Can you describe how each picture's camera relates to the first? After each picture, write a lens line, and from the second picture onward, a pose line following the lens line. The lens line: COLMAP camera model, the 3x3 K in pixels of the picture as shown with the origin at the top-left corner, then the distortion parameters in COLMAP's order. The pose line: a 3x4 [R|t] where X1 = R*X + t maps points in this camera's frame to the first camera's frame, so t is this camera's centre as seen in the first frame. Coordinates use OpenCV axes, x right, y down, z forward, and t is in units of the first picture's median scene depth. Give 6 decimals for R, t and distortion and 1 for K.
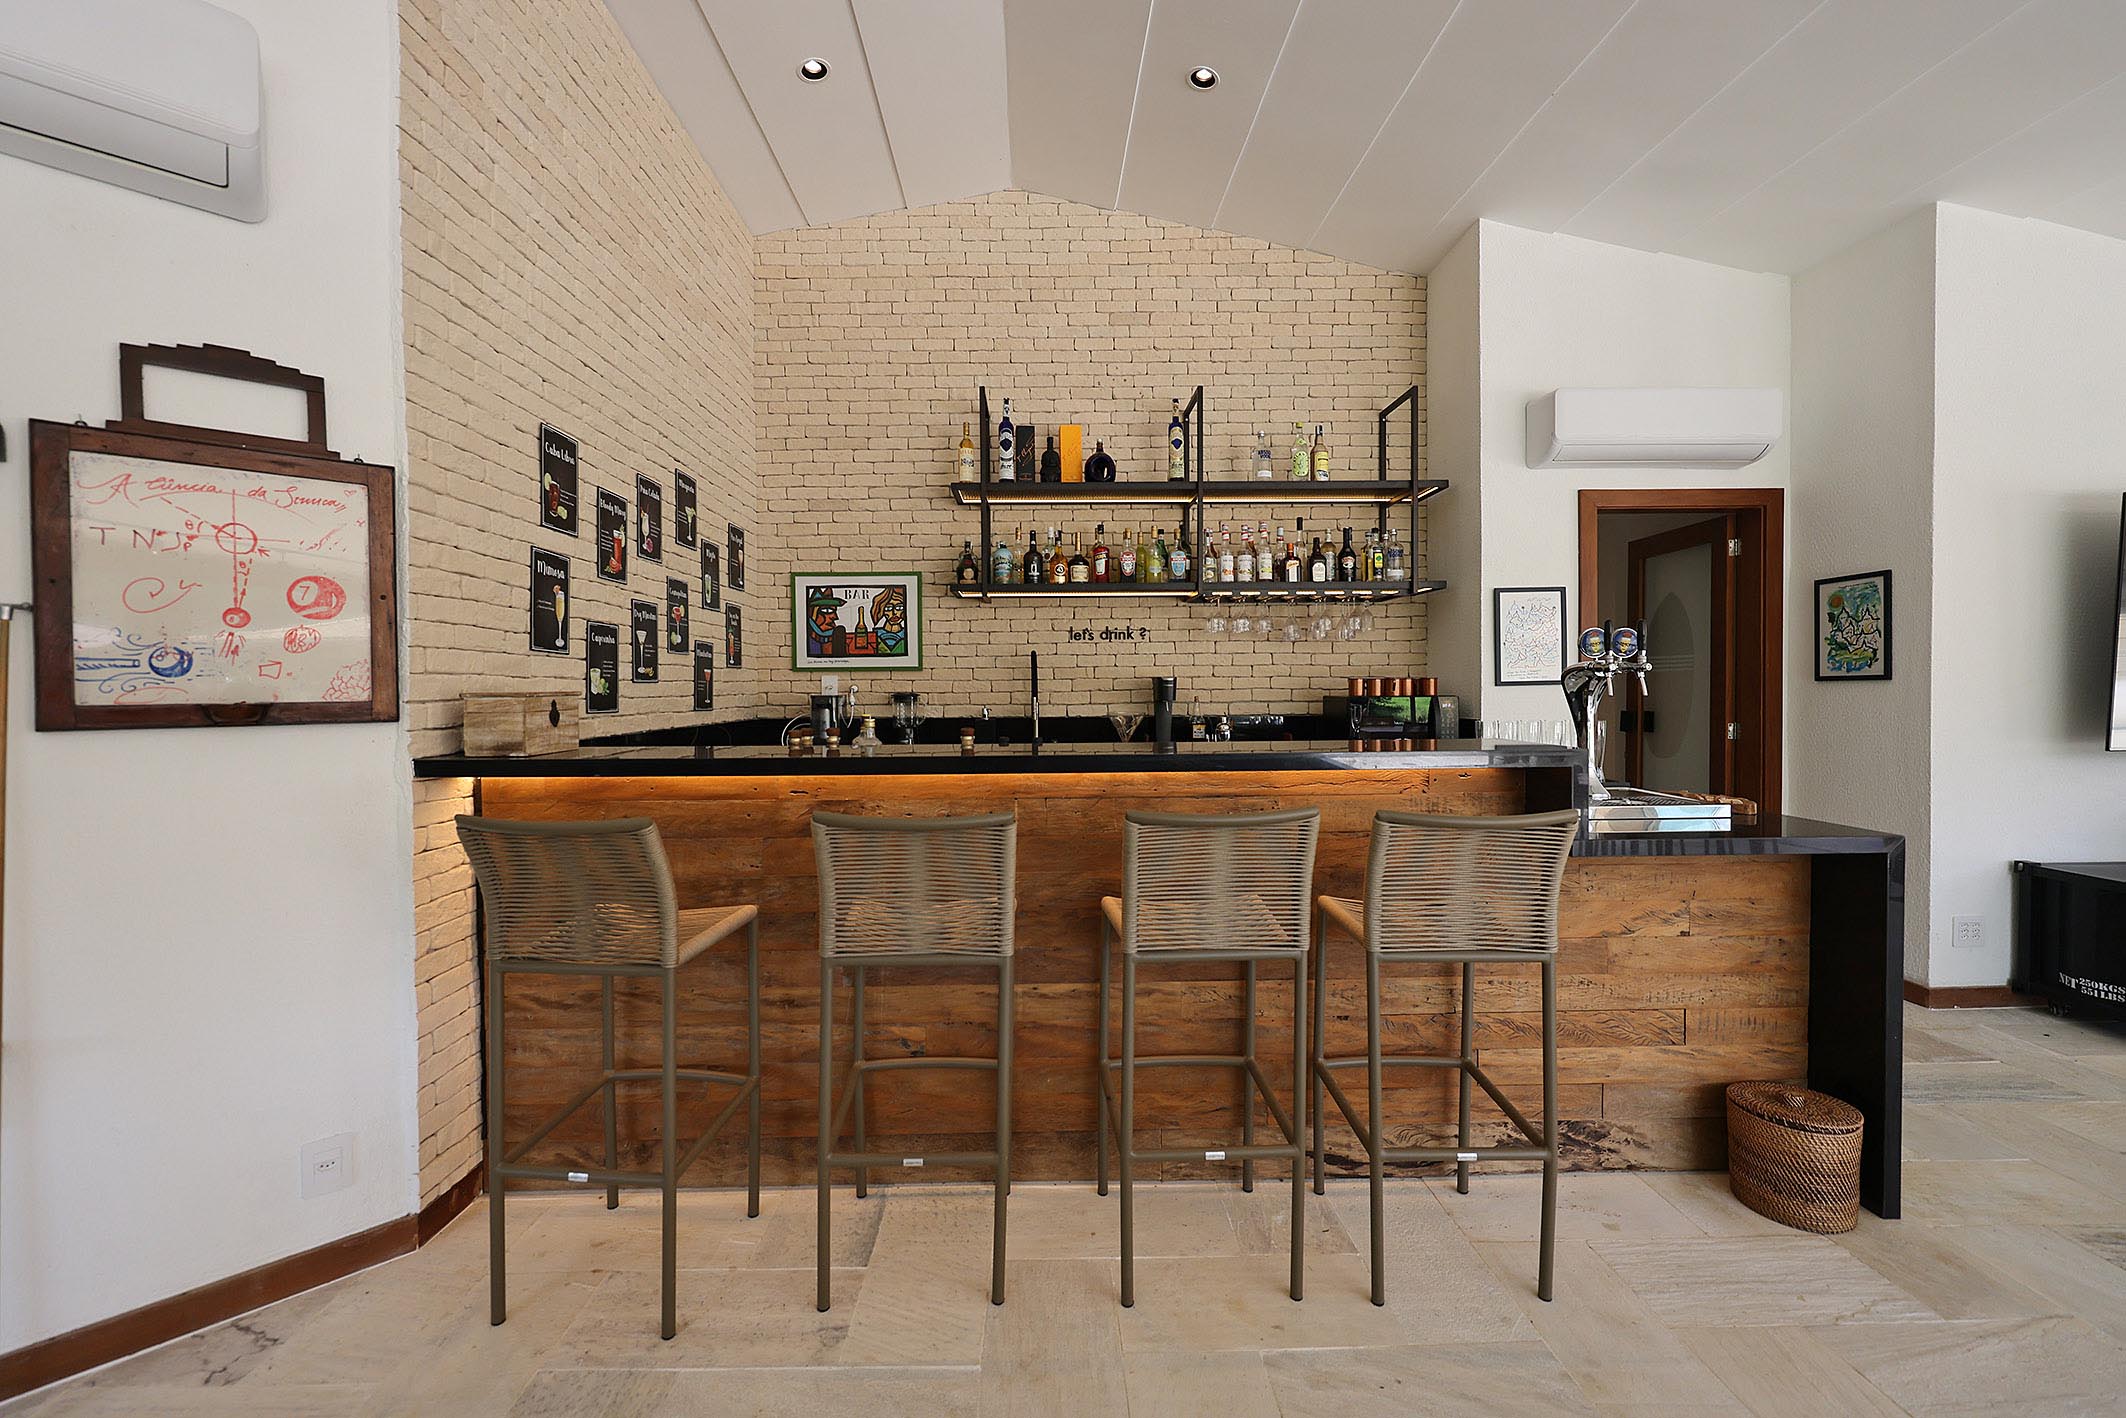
lens RADIAL K [[848.8, 0, 1055.1], [0, 848.8, 701.8], [0, 0, 1]] dist [-0.000413, 0.000450]
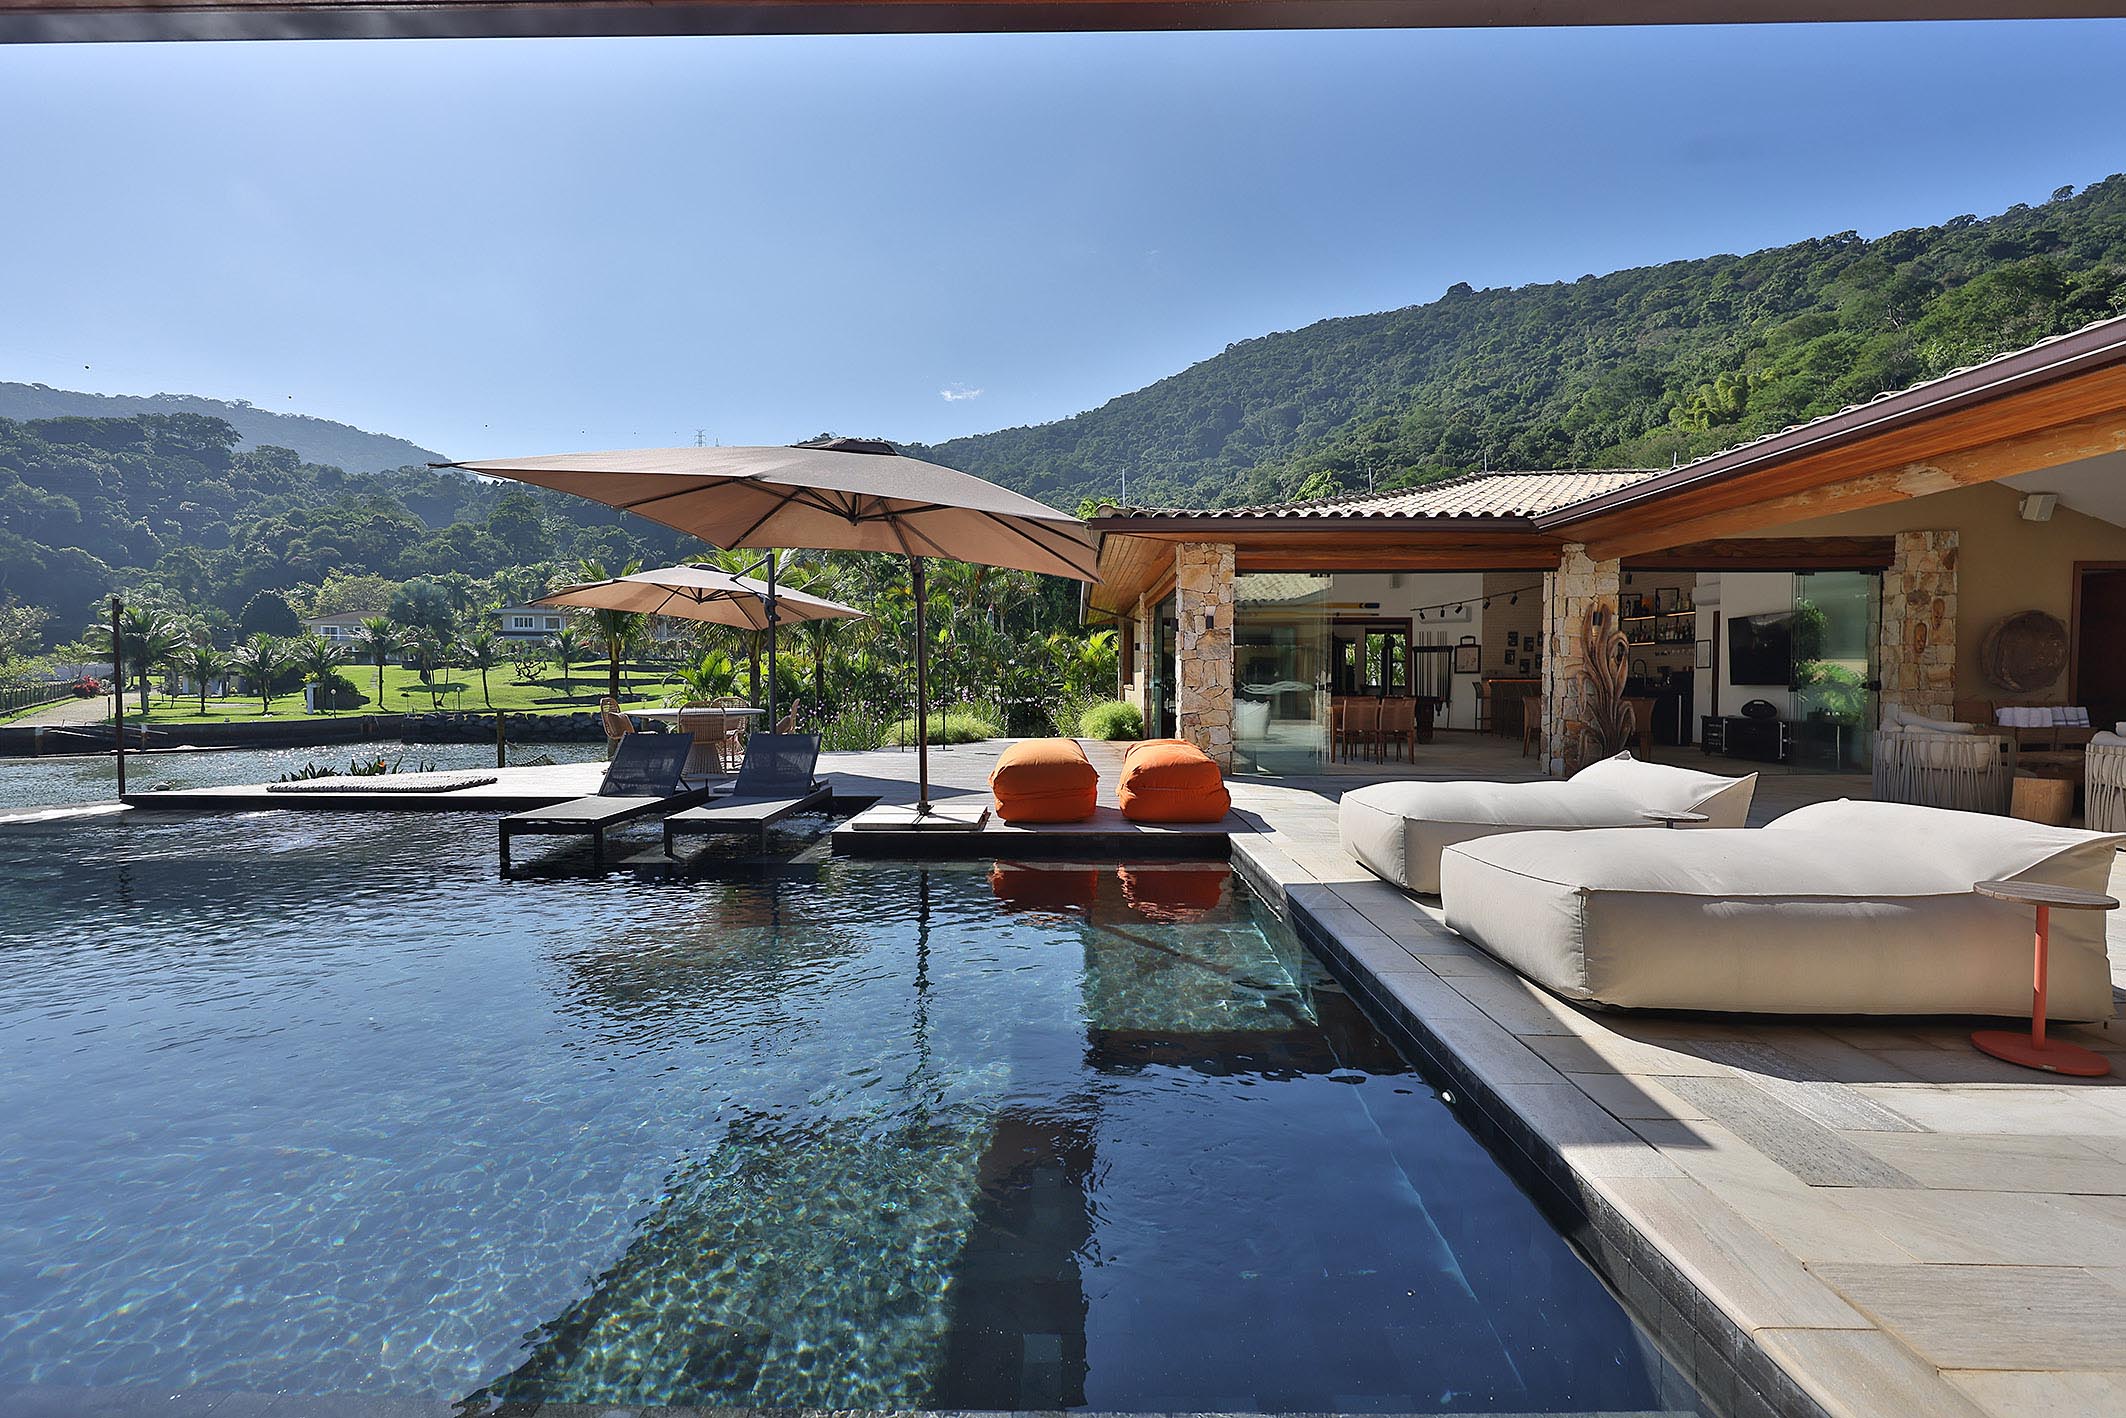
lens RADIAL K [[907.3, 0, 1059.0], [0, 907.3, 701.0], [0, 0, 1]] dist [0.003226, 0.000090]
pose [[-0.024481, 0.033013, -0.999155, 4.669837], [-0.014200, 0.999342, 0.033367, 0.030969], [0.999599, 0.015005, -0.023996, -1.681330]]
